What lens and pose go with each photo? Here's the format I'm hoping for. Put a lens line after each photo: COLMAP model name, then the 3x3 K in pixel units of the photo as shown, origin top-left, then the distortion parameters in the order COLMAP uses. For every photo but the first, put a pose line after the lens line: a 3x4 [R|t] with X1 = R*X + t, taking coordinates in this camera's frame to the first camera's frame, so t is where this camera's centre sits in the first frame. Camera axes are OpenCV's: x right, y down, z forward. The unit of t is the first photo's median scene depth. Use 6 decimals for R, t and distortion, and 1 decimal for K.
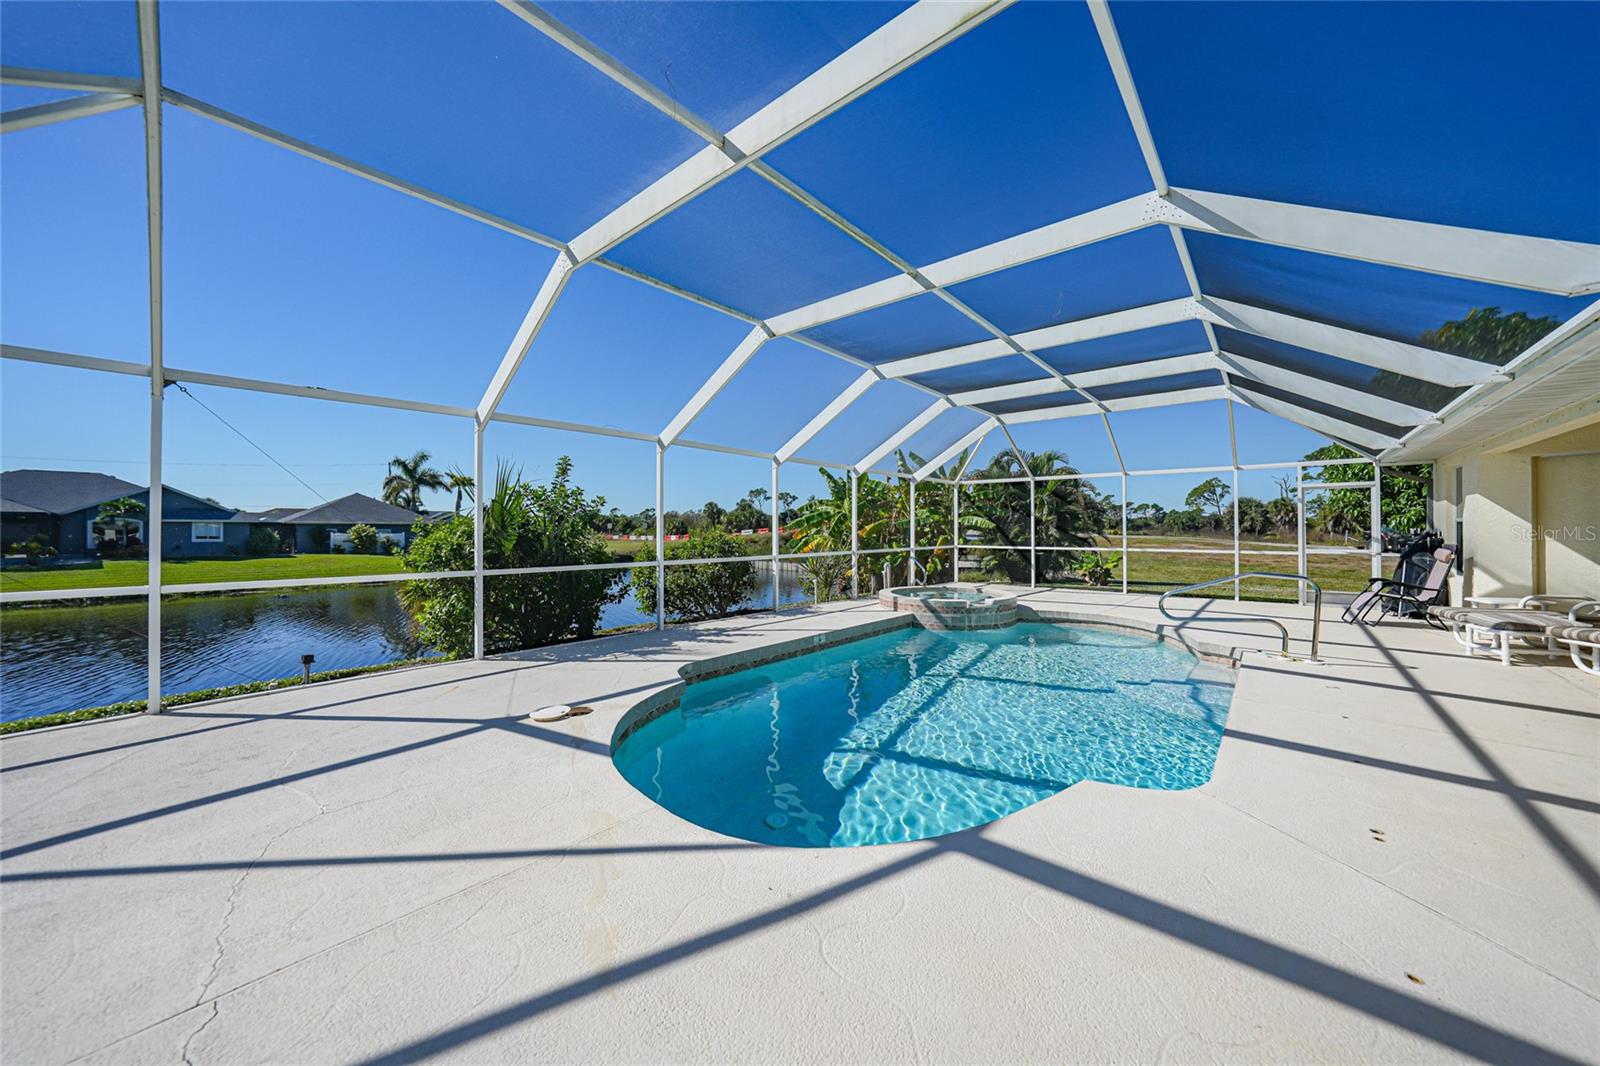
lens RADIAL K [[557.6, 0, 799.7], [0, 557.6, 530.8], [0, 0, 1]] dist [-0.013738, 0.001317]
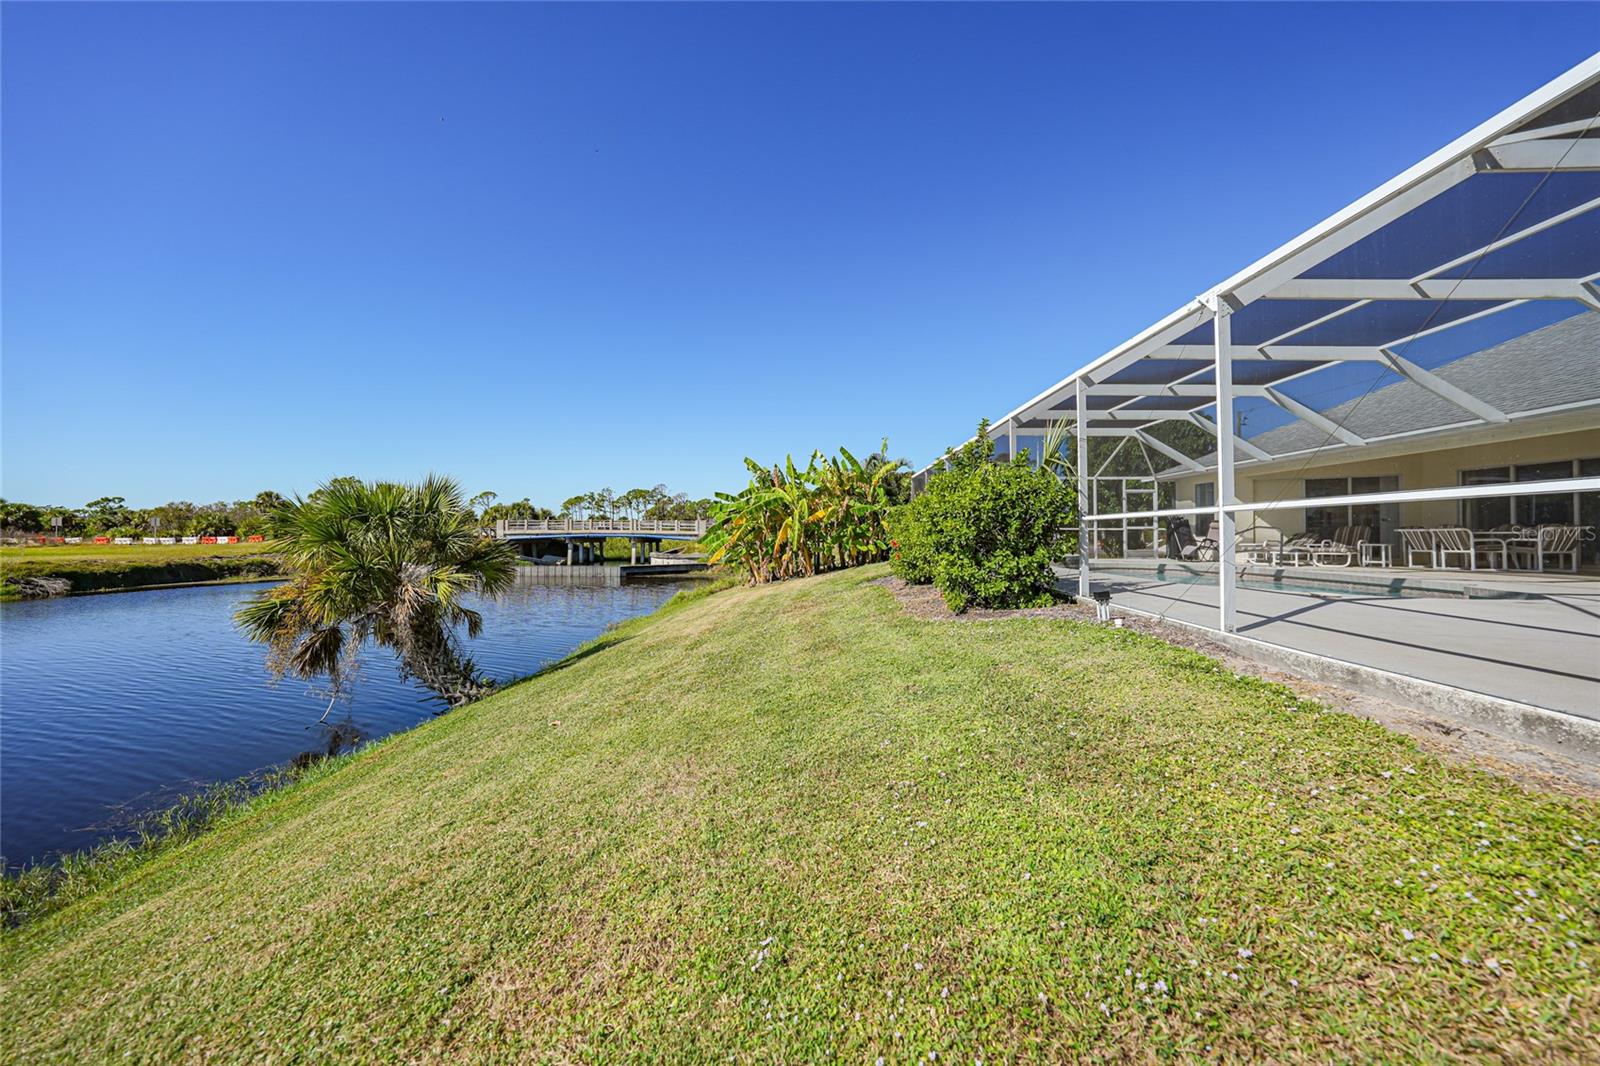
lens RADIAL K [[557.6, 0, 799.6], [0, 557.6, 527.9], [0, 0, 1]] dist [-0.013738, 0.001317]
pose [[0.779938, 0.004435, 0.625841, -1.134716], [0.003122, 0.999935, -0.010977, 0.064068], [-0.625849, 0.010516, 0.779874, 0.314825]]
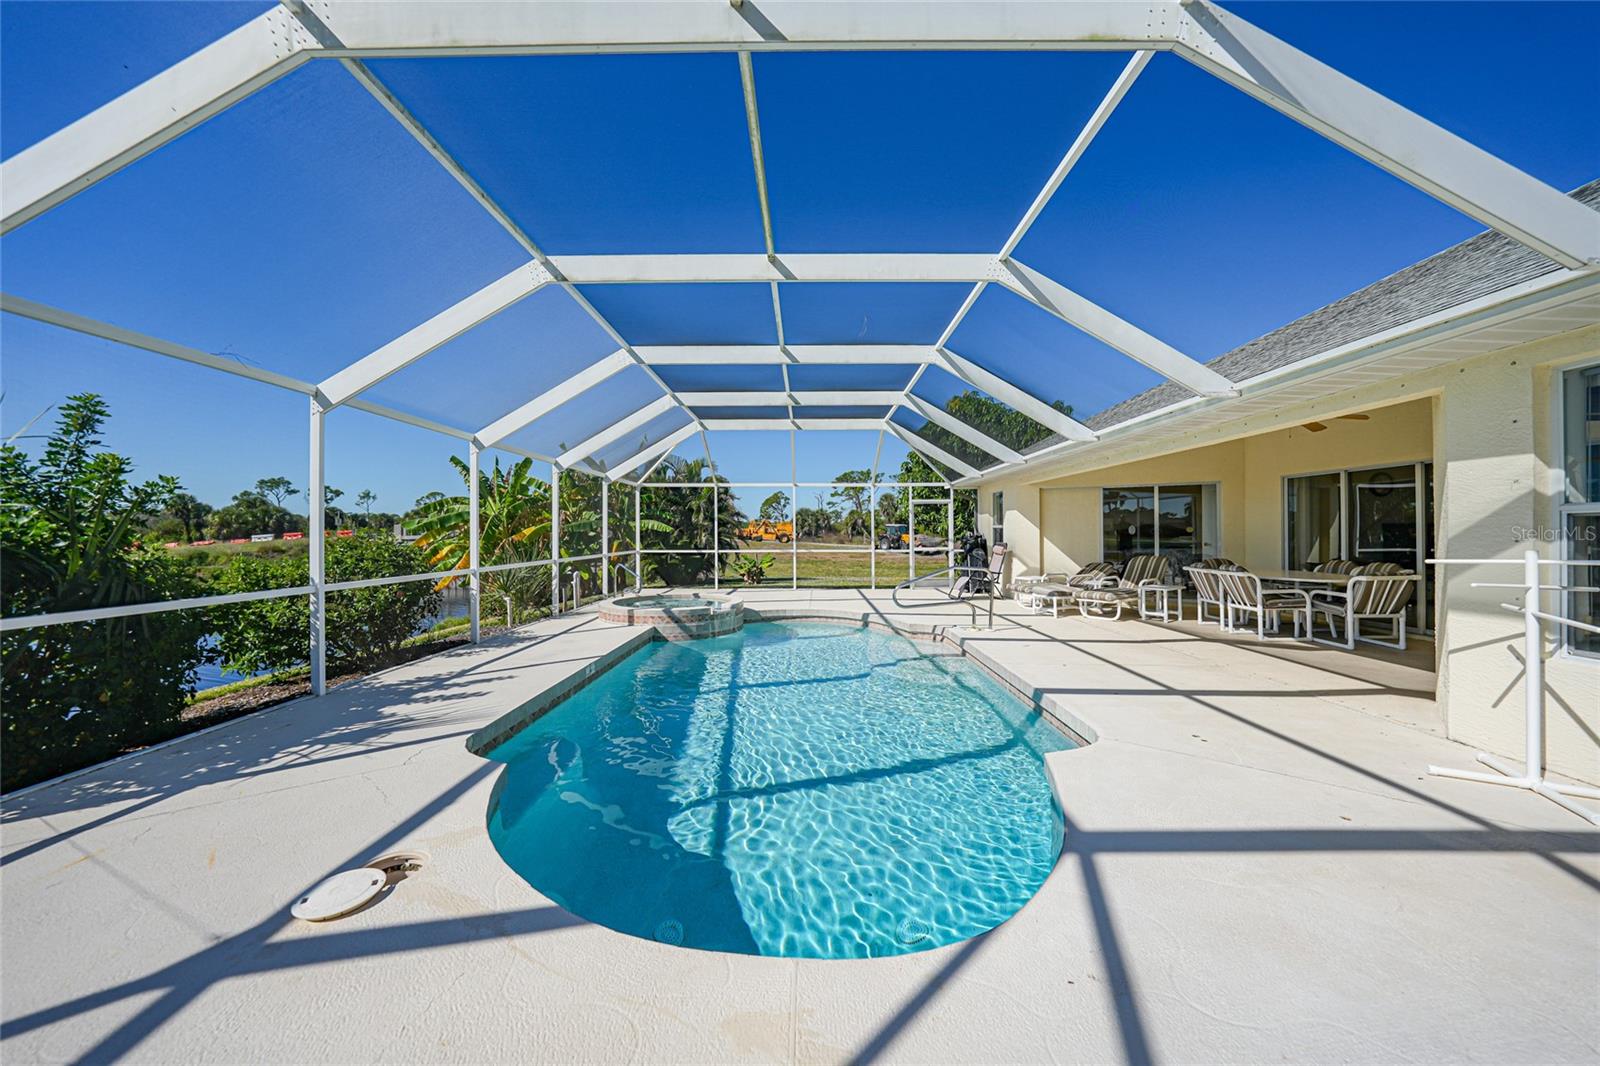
lens RADIAL K [[557.6, 0, 803.8], [0, 557.6, 532.3], [0, 0, 1]] dist [-0.013738, 0.001317]
pose [[0.762852, -0.000495, 0.646573, -0.200372], [0.003542, 0.999988, -0.003414, -0.001071], [-0.646563, 0.004895, 0.762845, 0.148638]]
